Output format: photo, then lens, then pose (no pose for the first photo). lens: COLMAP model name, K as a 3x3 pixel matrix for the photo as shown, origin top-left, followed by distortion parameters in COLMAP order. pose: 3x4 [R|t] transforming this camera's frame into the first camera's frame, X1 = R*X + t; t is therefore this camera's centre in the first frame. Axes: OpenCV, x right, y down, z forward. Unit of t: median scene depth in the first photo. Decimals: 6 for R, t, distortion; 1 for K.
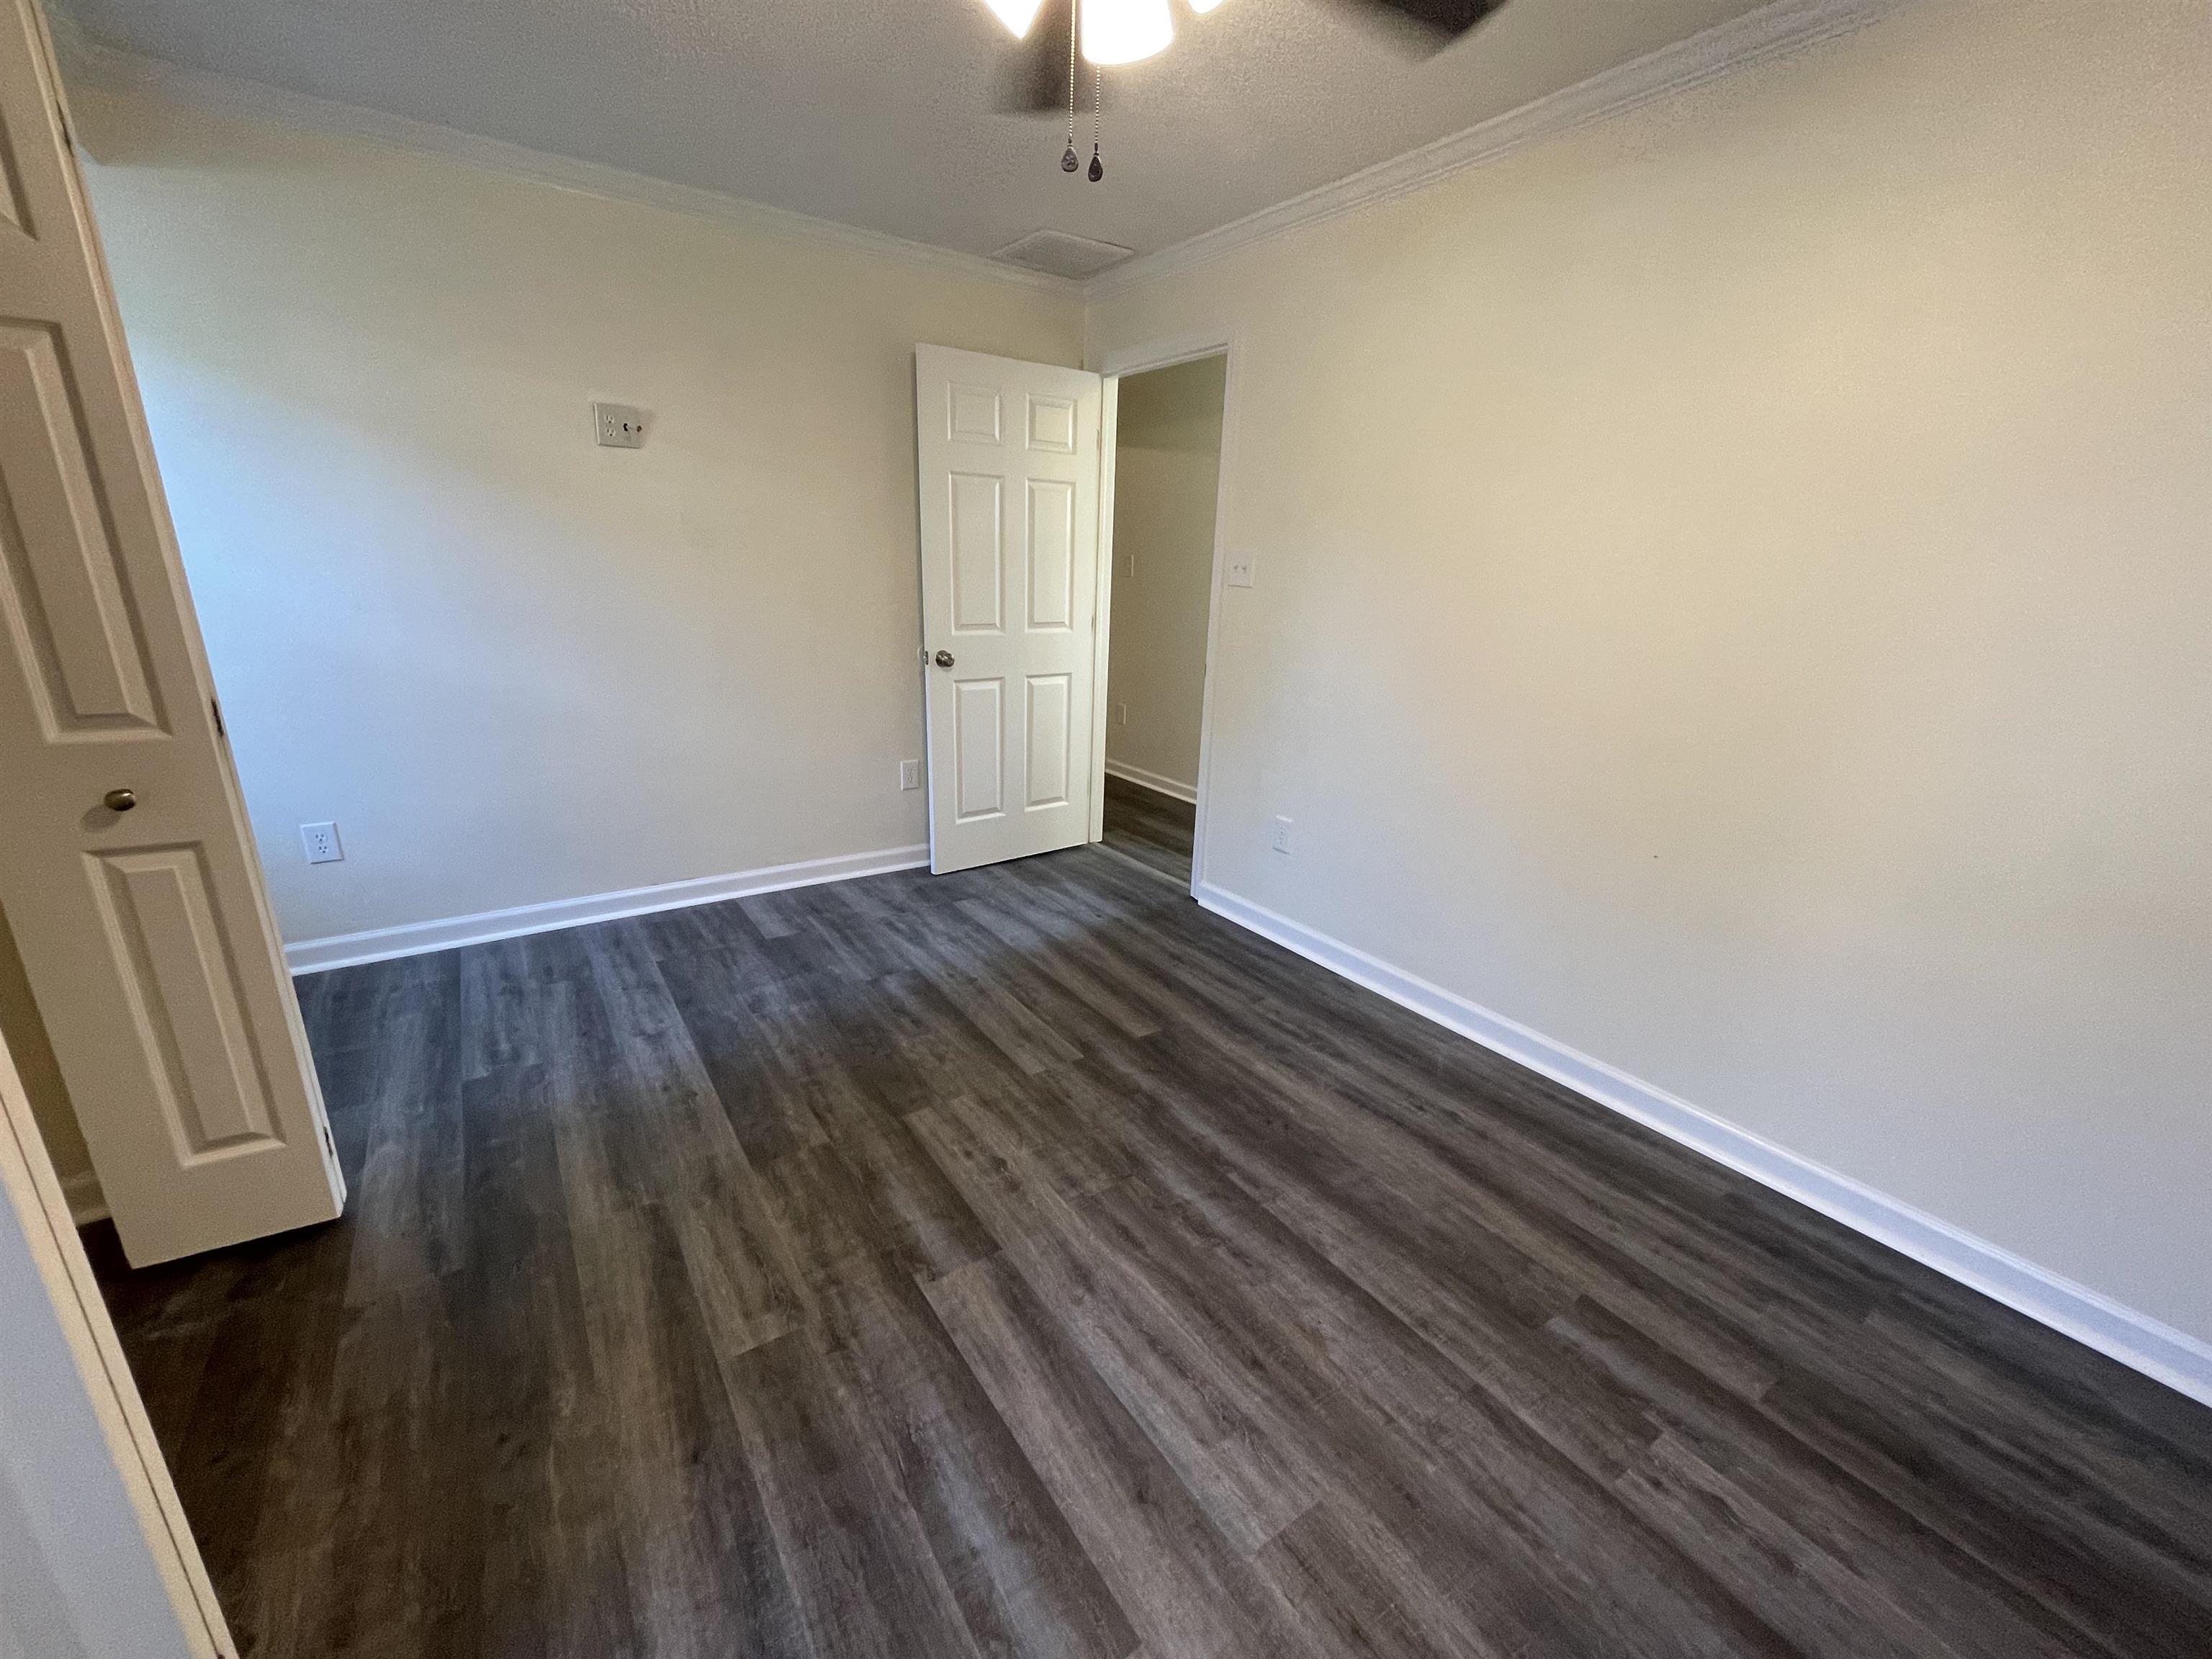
lens RADIAL K [[897.5, 0, 1097.0], [0, 897.5, 832.1], [0, 0, 1]] dist [0.000593, 0.000309]
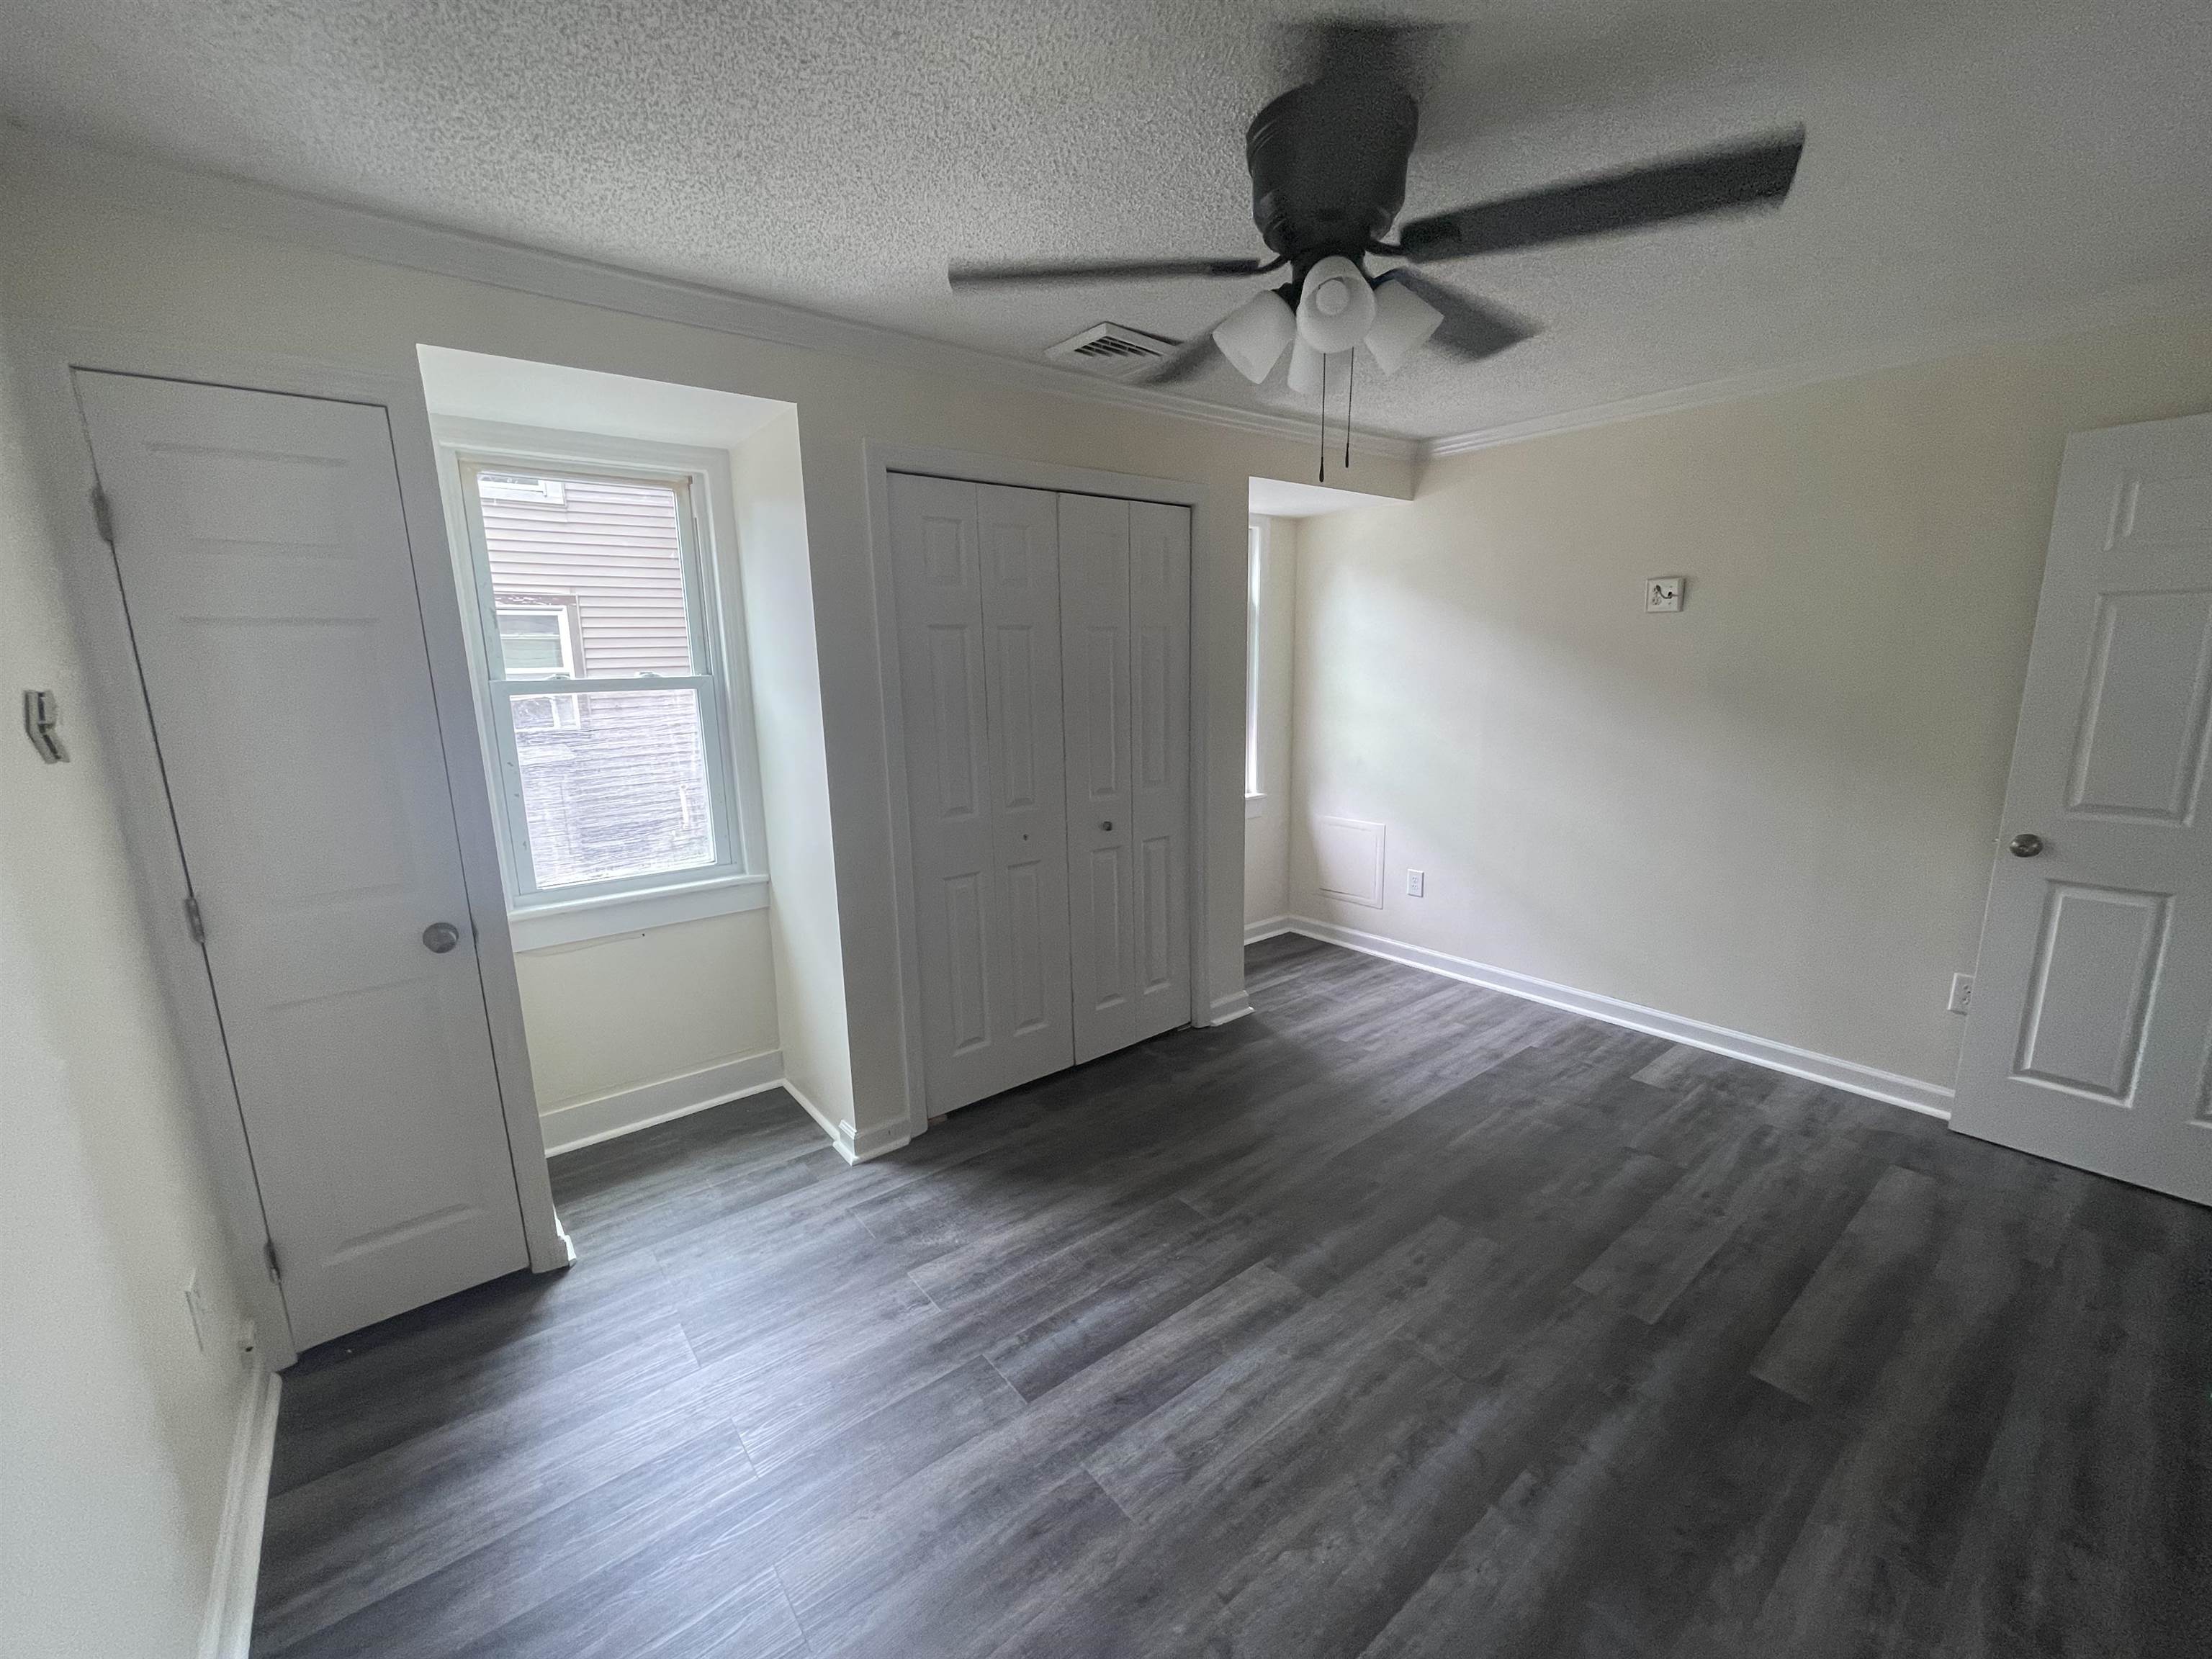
lens RADIAL K [[897.5, 0, 1097.0], [0, 897.5, 832.1], [0, 0, 1]] dist [0.000593, 0.000309]
pose [[0.071357, 0.158625, -0.984757, 0.856653], [-0.274884, 0.952170, 0.133458, -0.179989], [0.958826, 0.261170, 0.111548, 0.395018]]
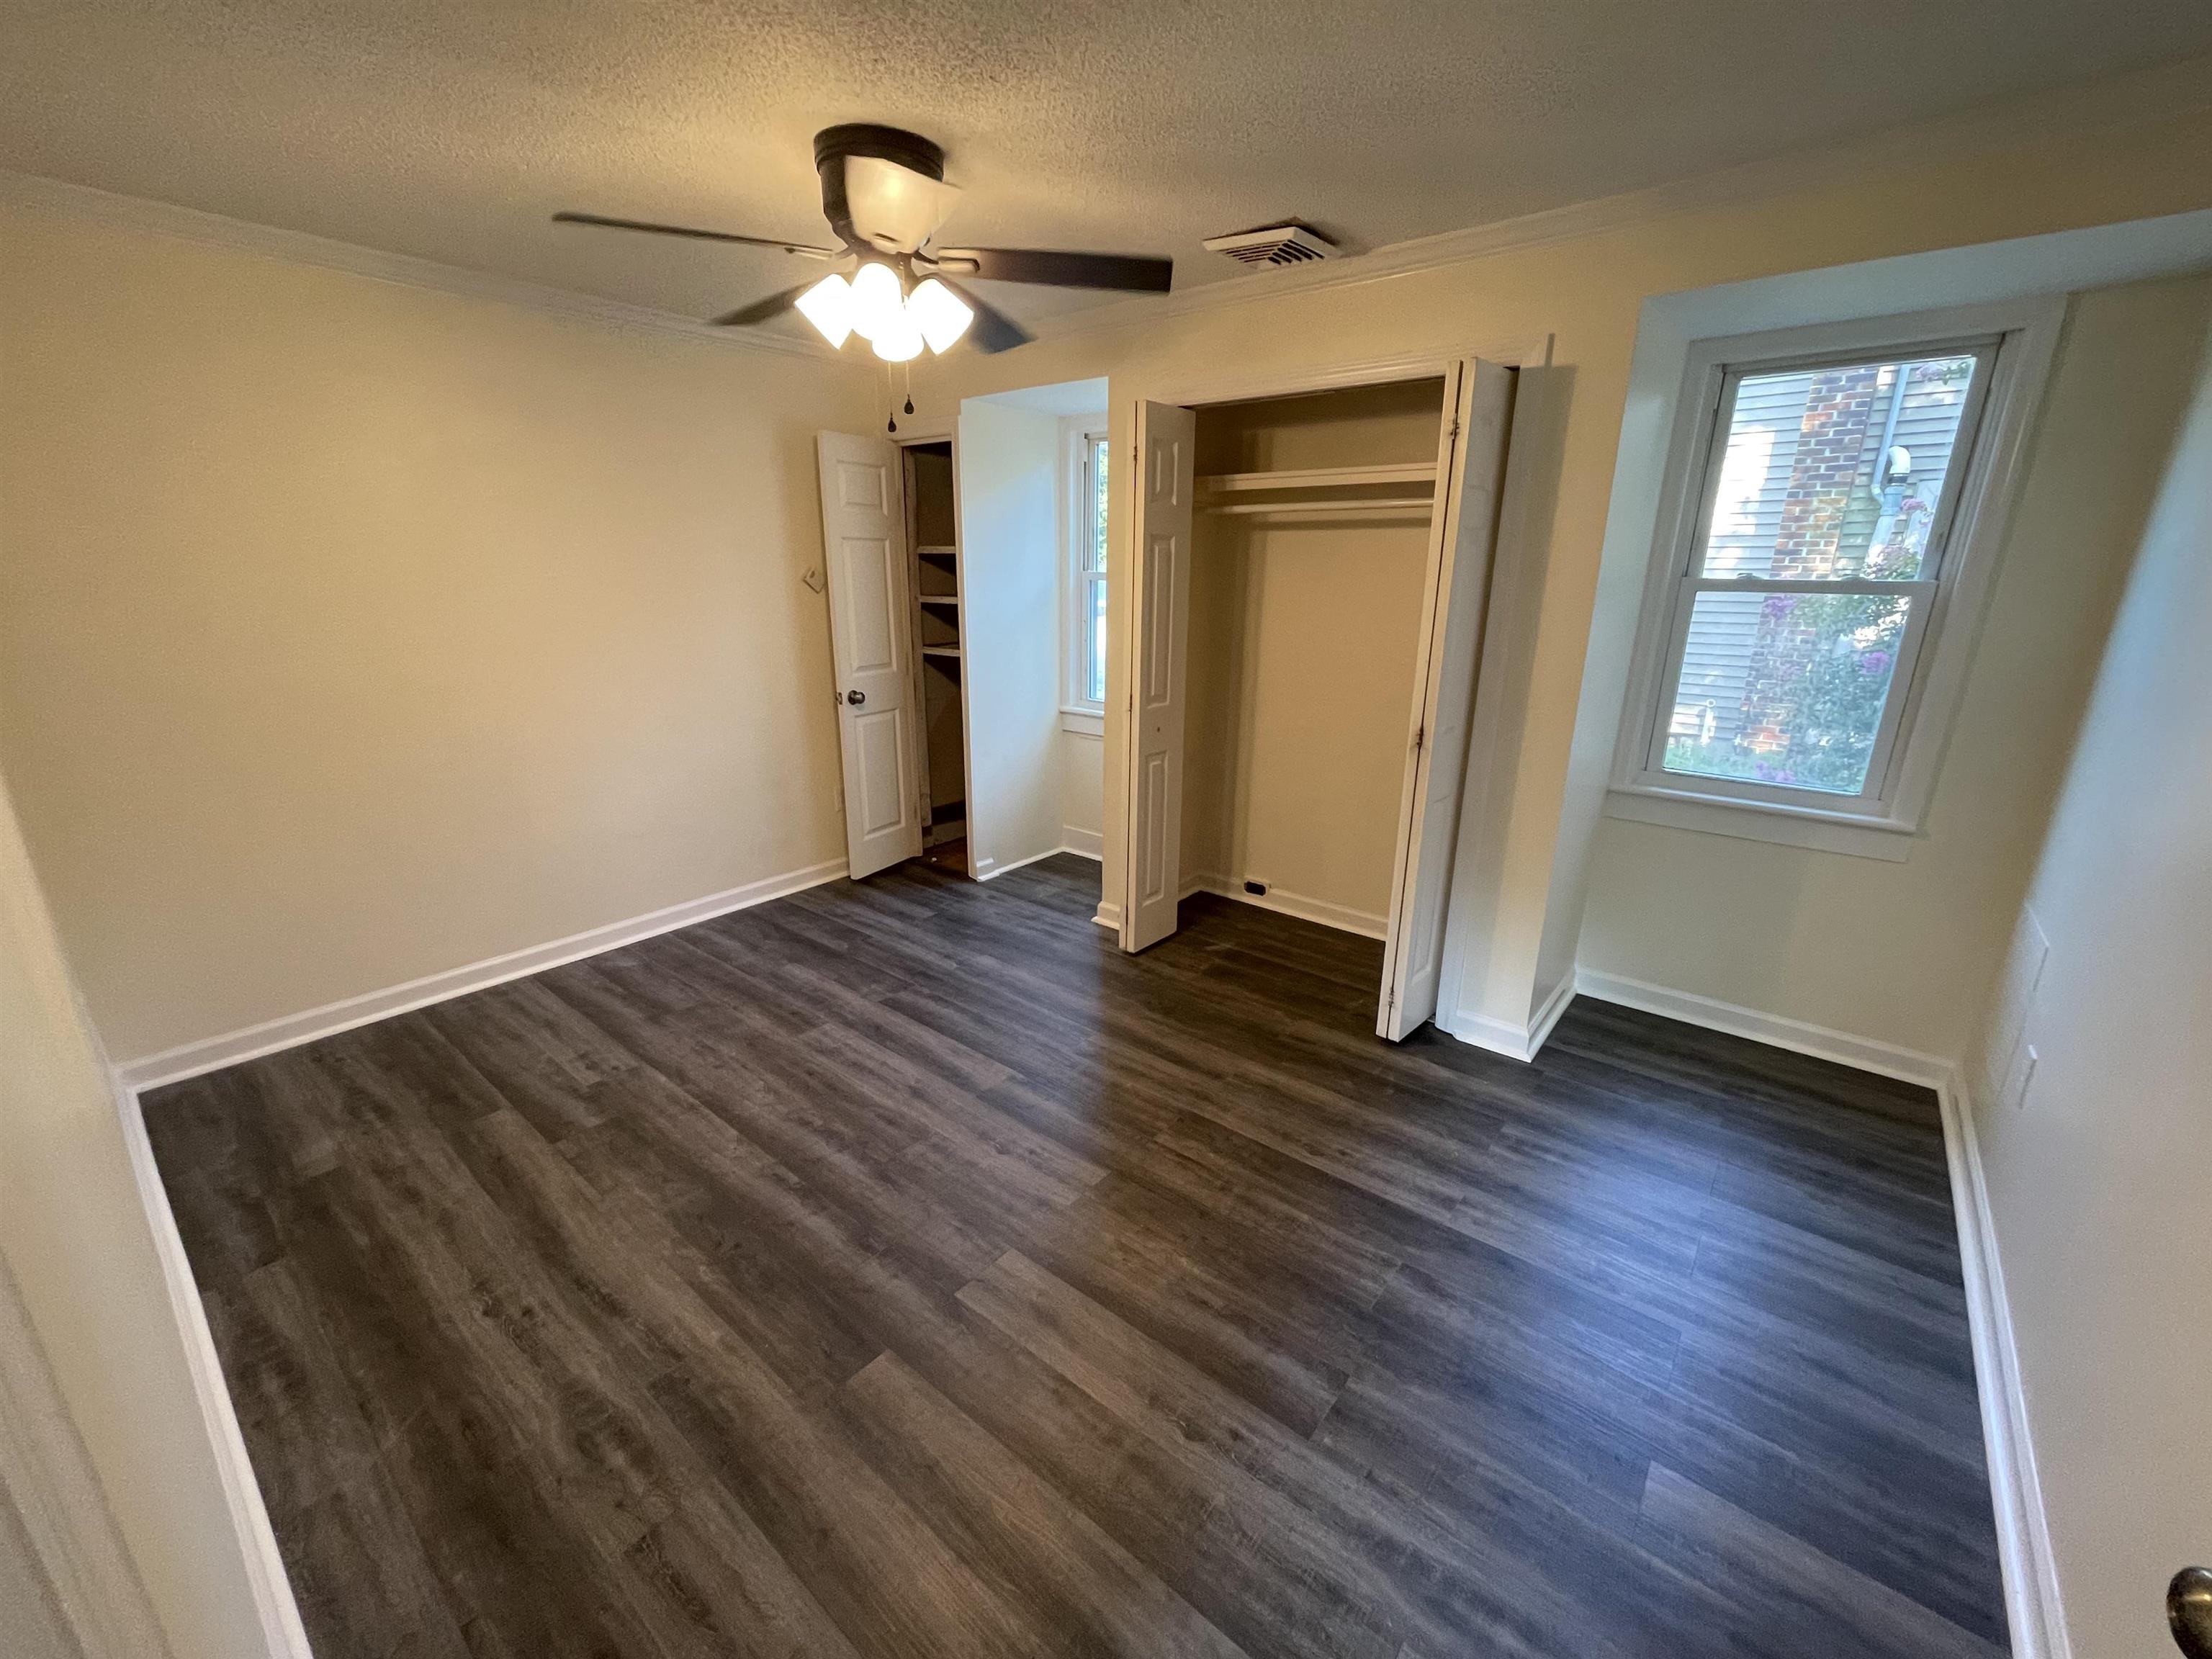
lens RADIAL K [[885.5, 0, 1112.6], [0, 885.5, 828.9], [0, 0, 1]] dist [-0.071021, 0.045119]
pose [[-0.954684, 0.042742, -0.294535, 0.075735], [-0.128657, 0.833119, 0.537921, -0.637539], [0.268375, 0.551439, -0.789867, 1.777033]]
